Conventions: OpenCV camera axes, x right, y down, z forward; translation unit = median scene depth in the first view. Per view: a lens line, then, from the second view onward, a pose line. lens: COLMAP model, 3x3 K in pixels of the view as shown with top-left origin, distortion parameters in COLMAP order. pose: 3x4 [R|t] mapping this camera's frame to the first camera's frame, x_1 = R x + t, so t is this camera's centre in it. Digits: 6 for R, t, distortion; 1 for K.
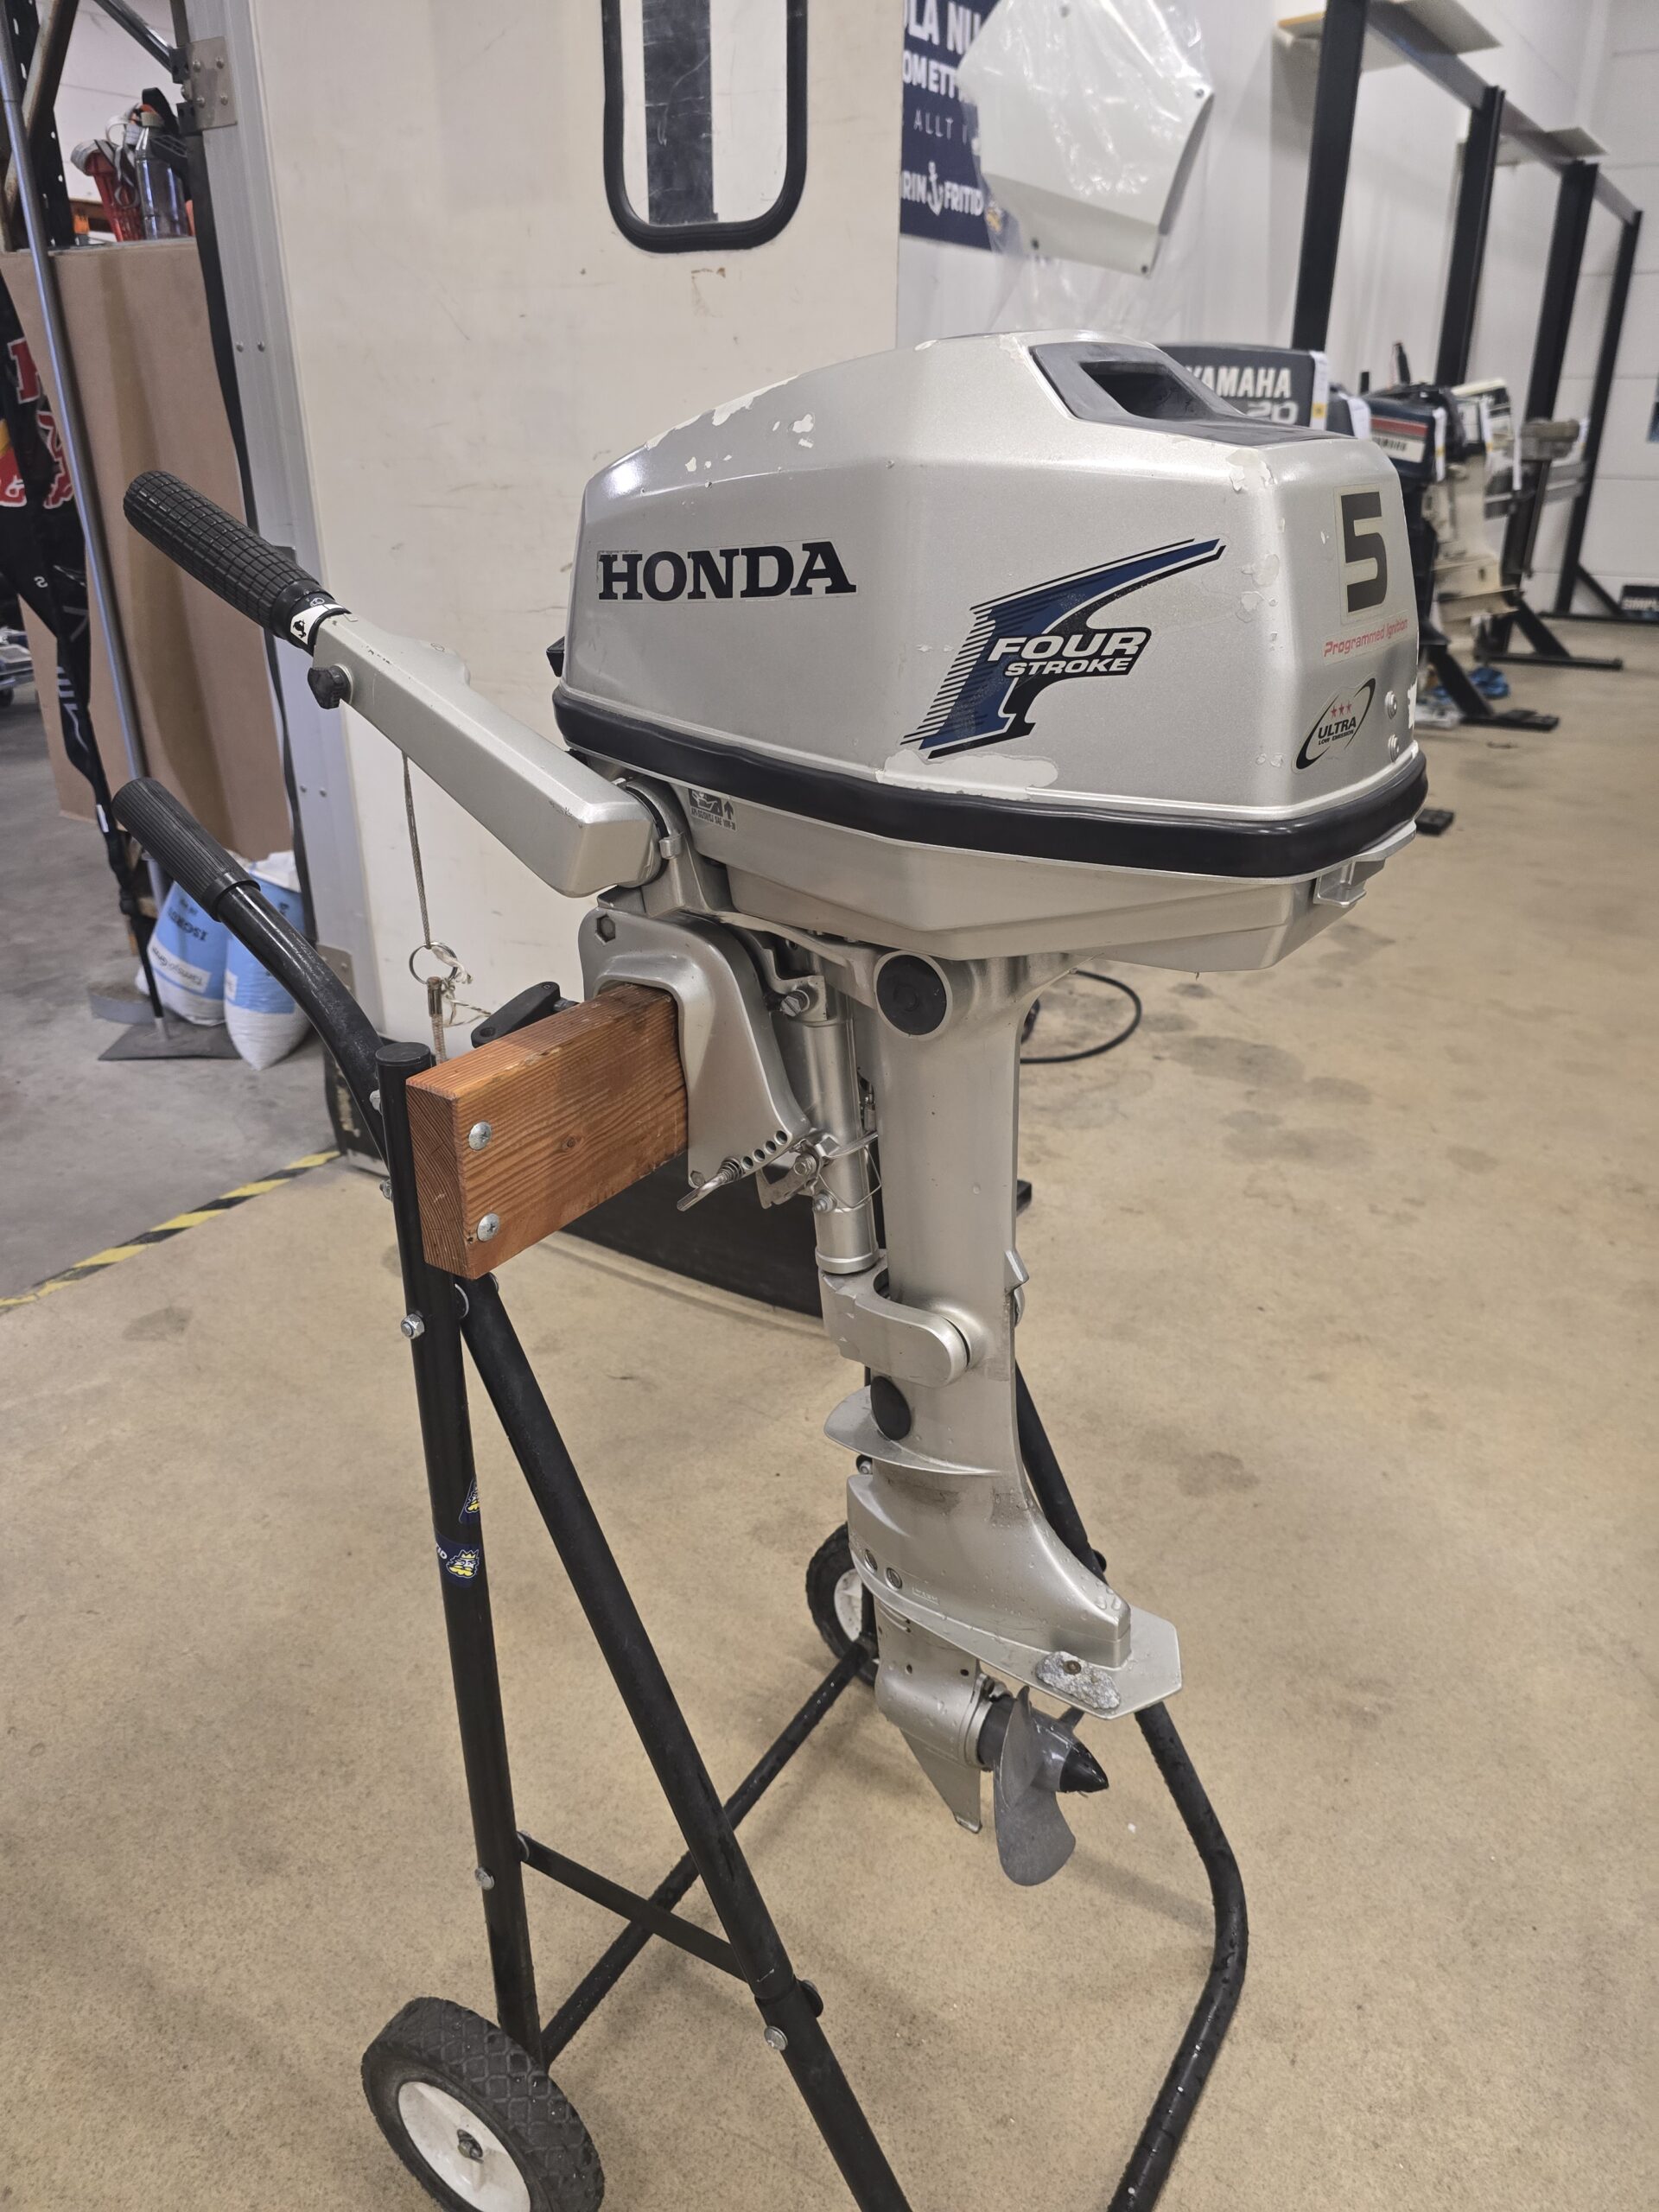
lens RADIAL K [[1578.2, 0, 812.2], [0, 1578.2, 1110.3], [0, 0, 1]] dist [0.066550, -0.050122]
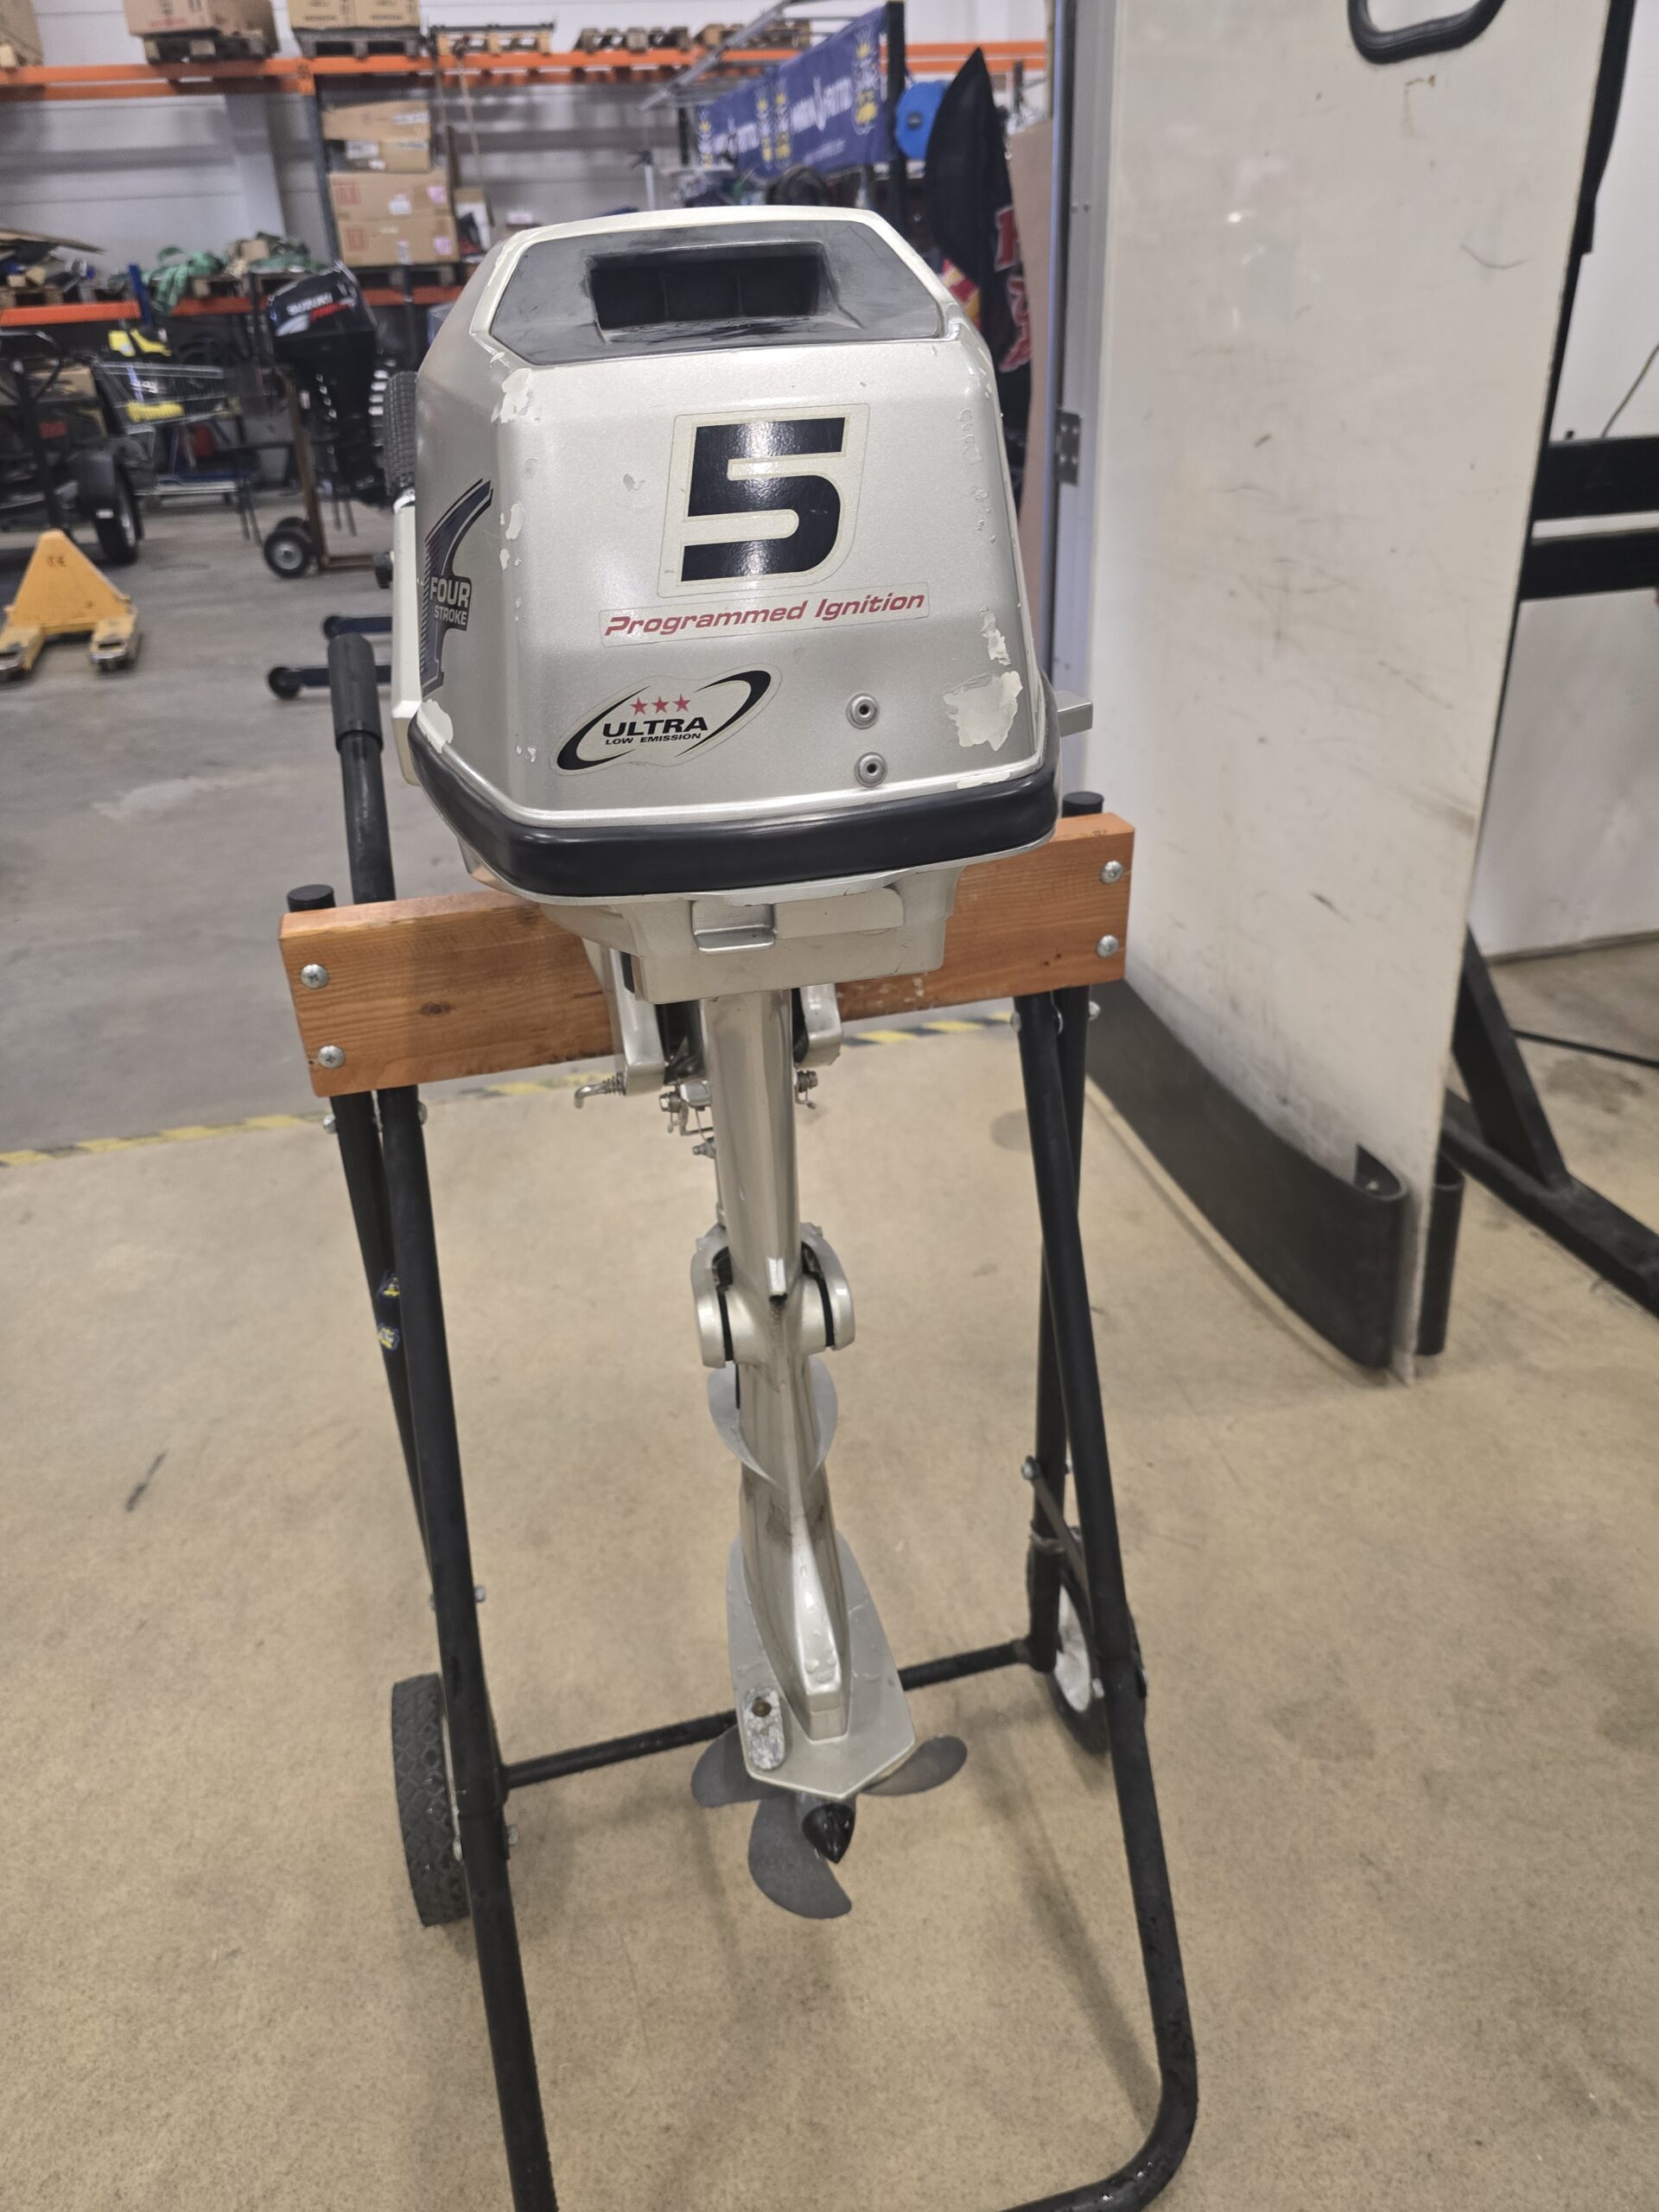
lens RADIAL K [[1578.2, 0, 812.2], [0, 1578.2, 1110.3], [0, 0, 1]] dist [0.066550, -0.050122]
pose [[0.705004, 0.301055, -0.642134, 0.862149], [-0.244484, 0.953096, 0.178424, -0.194001], [0.665731, 0.031202, 0.745539, 0.404720]]
